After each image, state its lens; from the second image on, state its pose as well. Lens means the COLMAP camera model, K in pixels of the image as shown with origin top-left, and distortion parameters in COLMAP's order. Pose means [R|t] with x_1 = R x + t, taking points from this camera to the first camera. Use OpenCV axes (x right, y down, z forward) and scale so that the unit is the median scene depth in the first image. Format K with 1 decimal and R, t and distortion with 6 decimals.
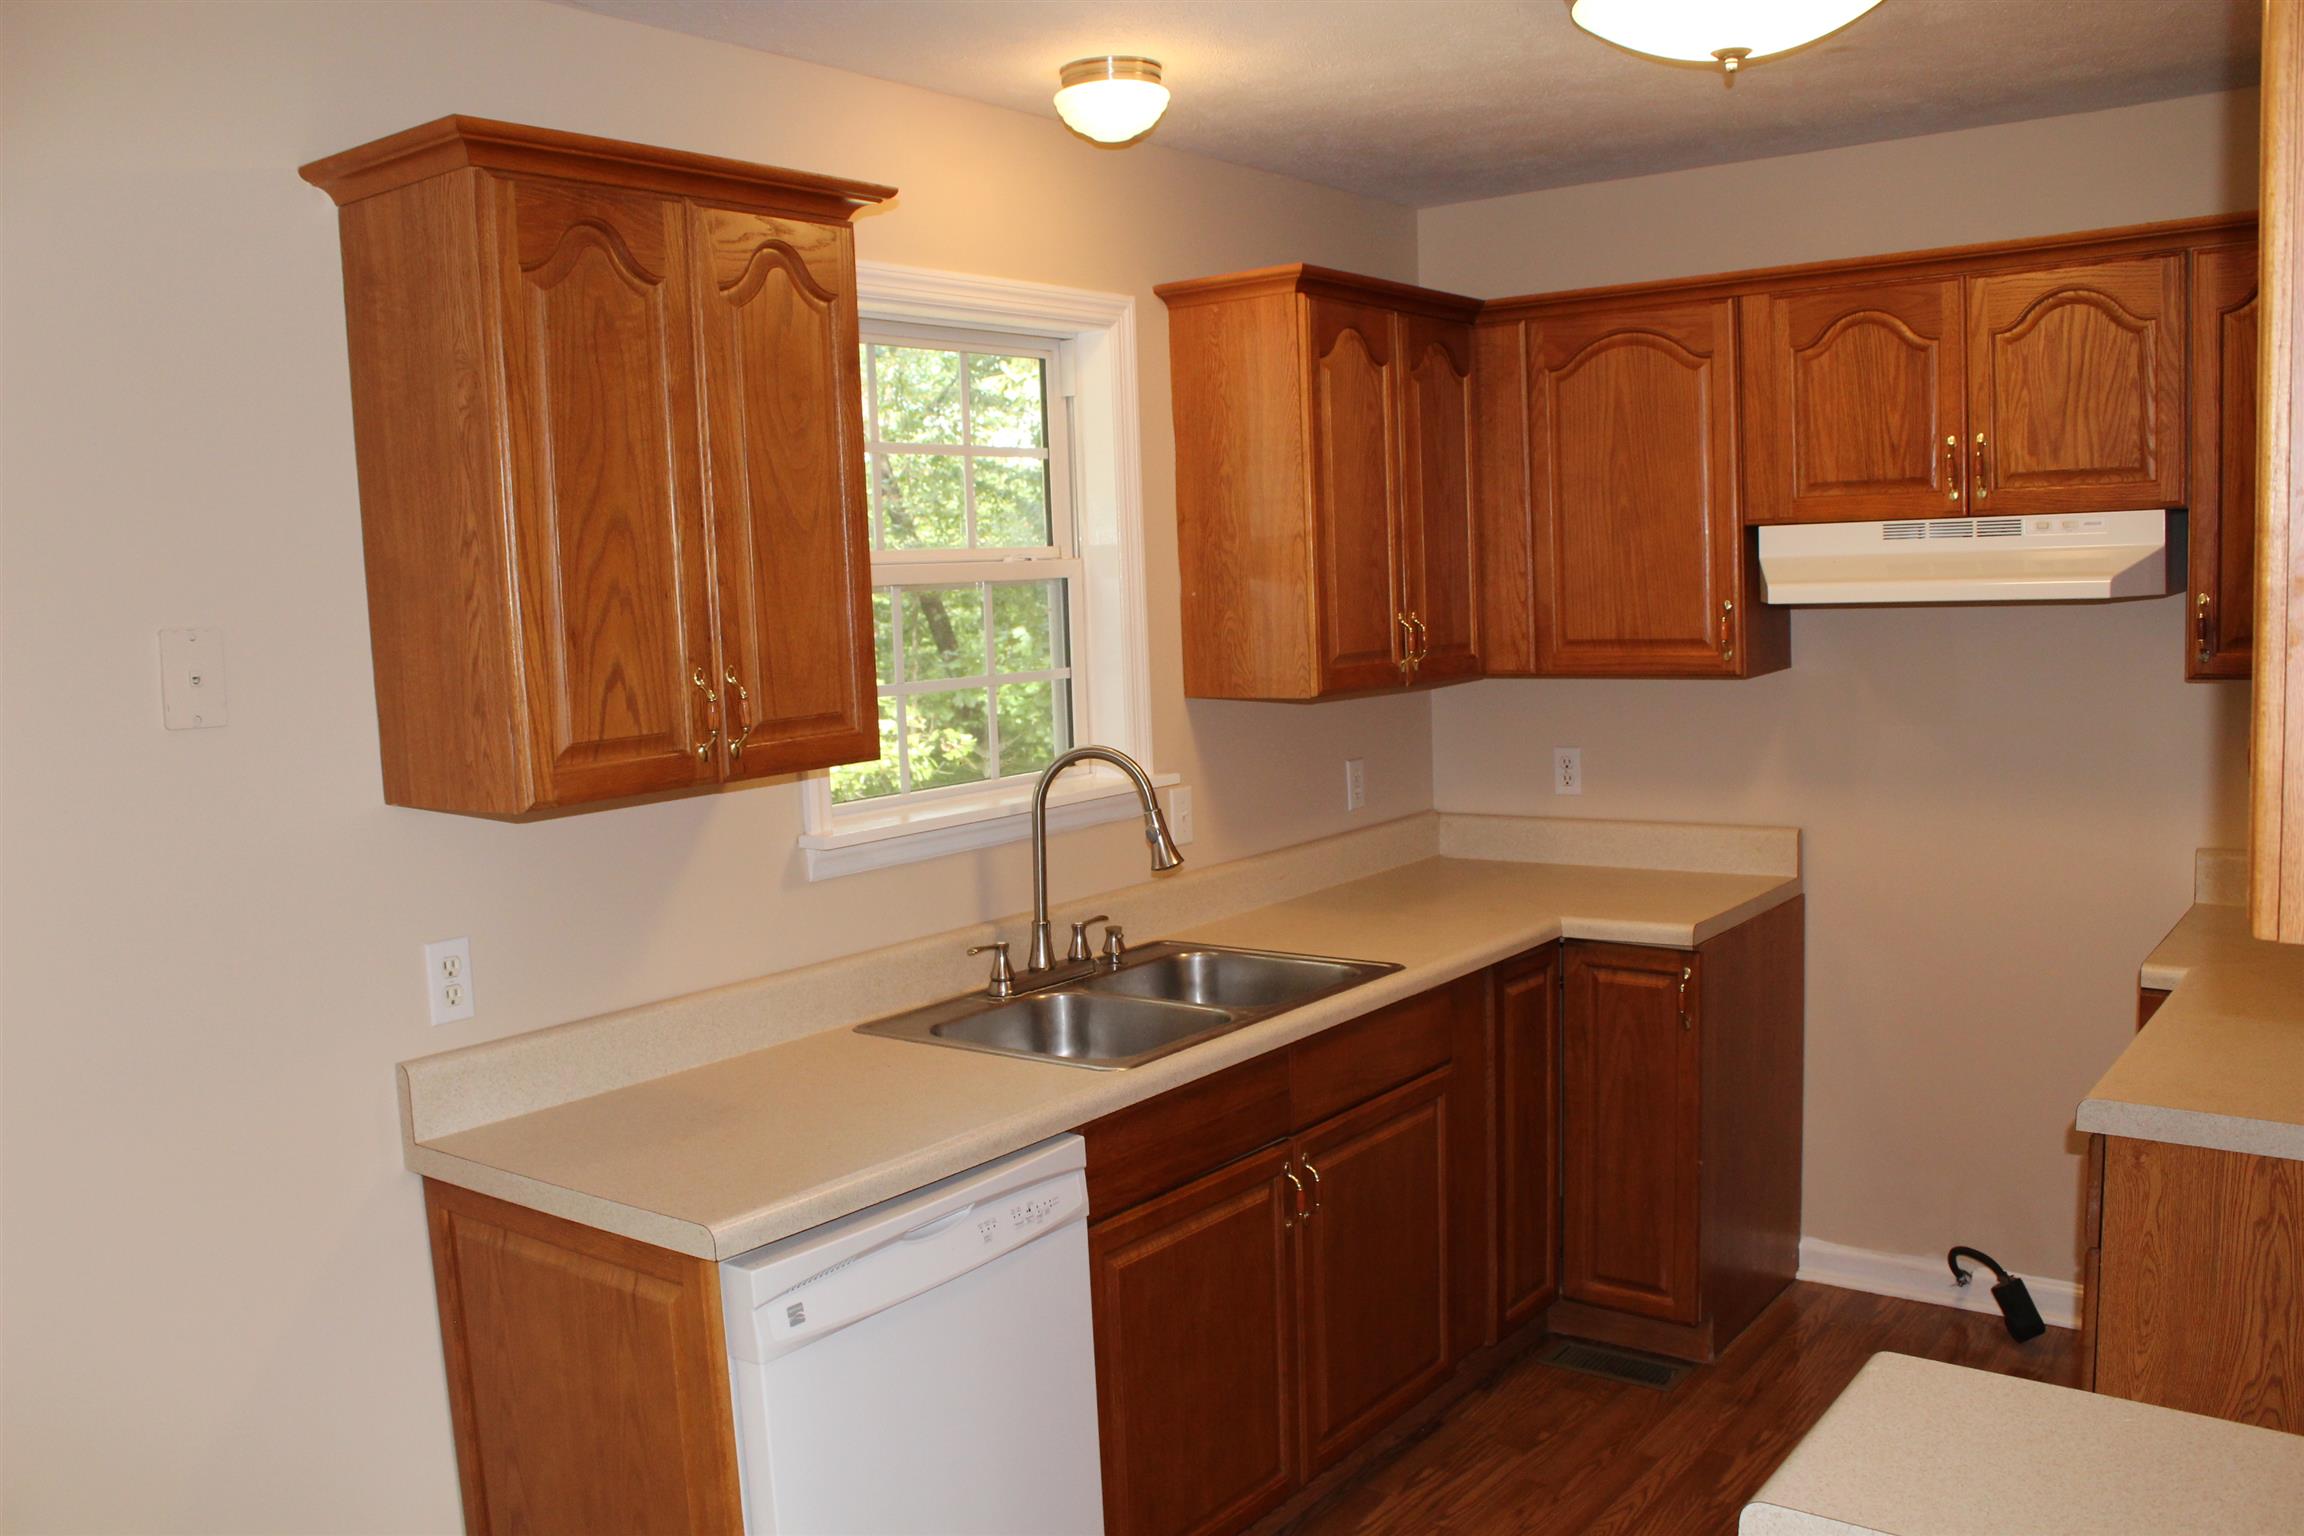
lens RADIAL K [[1779.1, 0, 1145.2], [0, 1779.1, 781.0], [0, 0, 1]] dist [-0.164671, 0.110461]
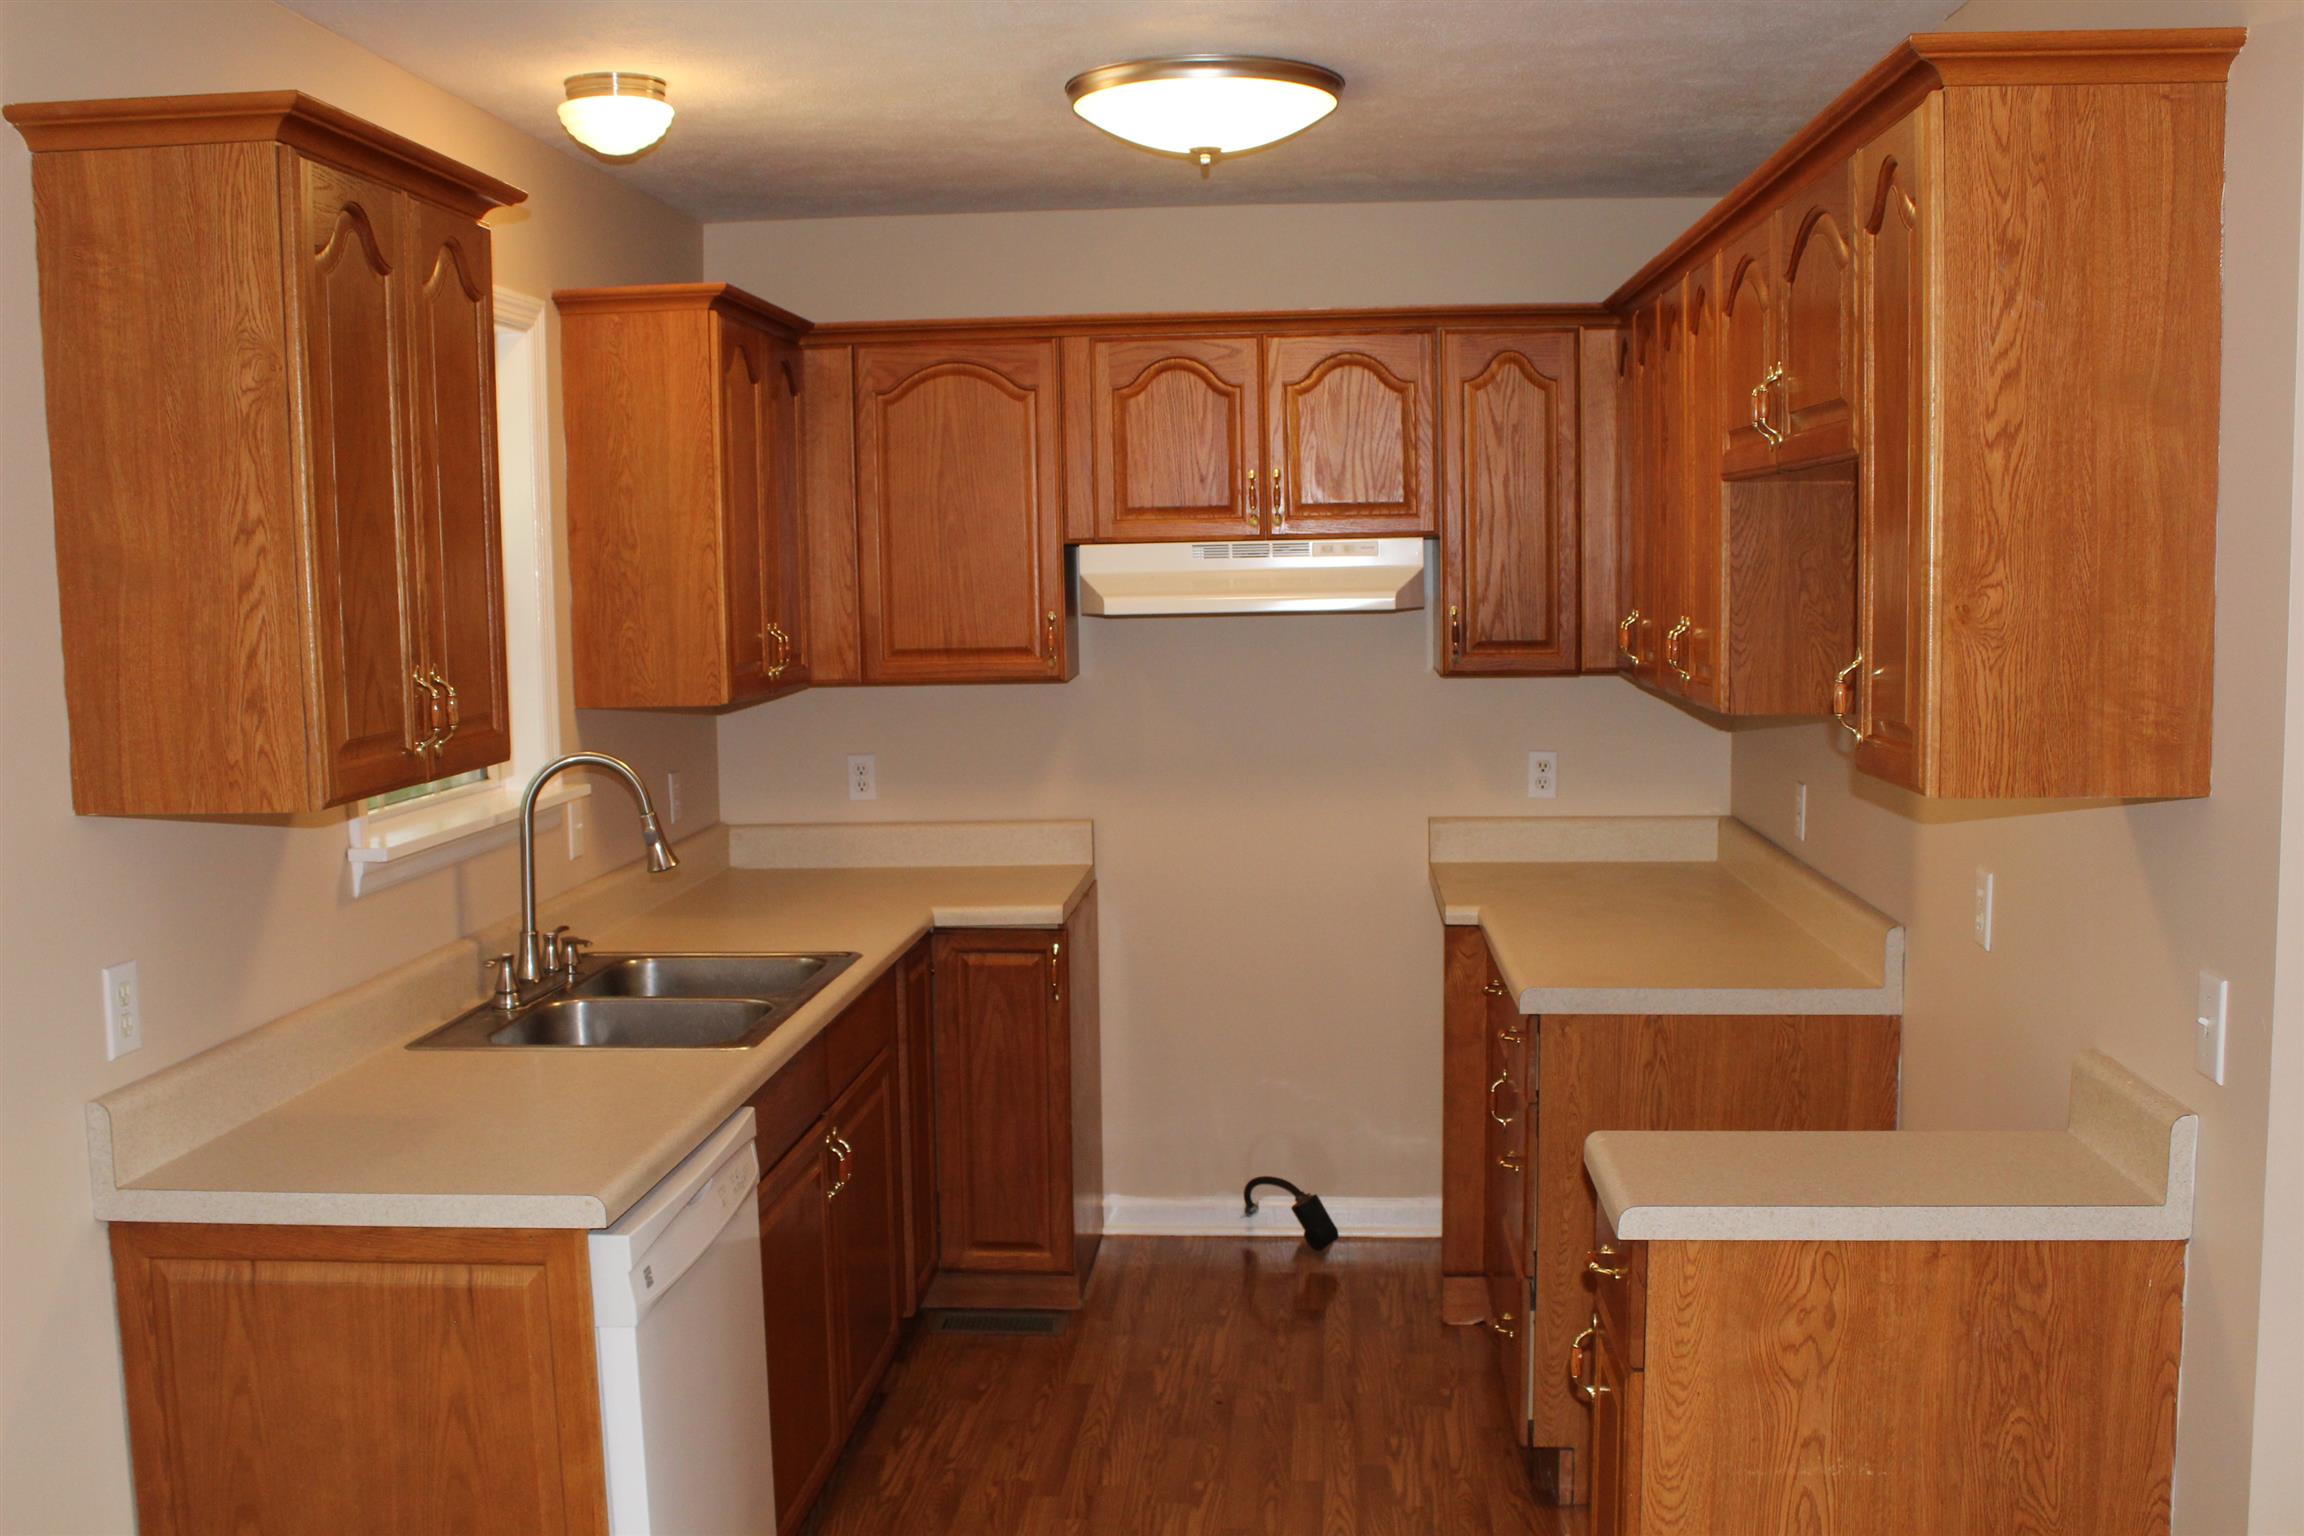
lens RADIAL K [[1892.7, 0, 1152.0], [0, 1892.7, 768.0], [0, 0, 1]] dist [-0.160072, 0.131193]
pose [[0.860885, -0.029283, 0.507957, -0.239485], [0.041461, 0.999060, -0.012674, 0.013338], [-0.507108, 0.031971, 0.861289, -0.058169]]
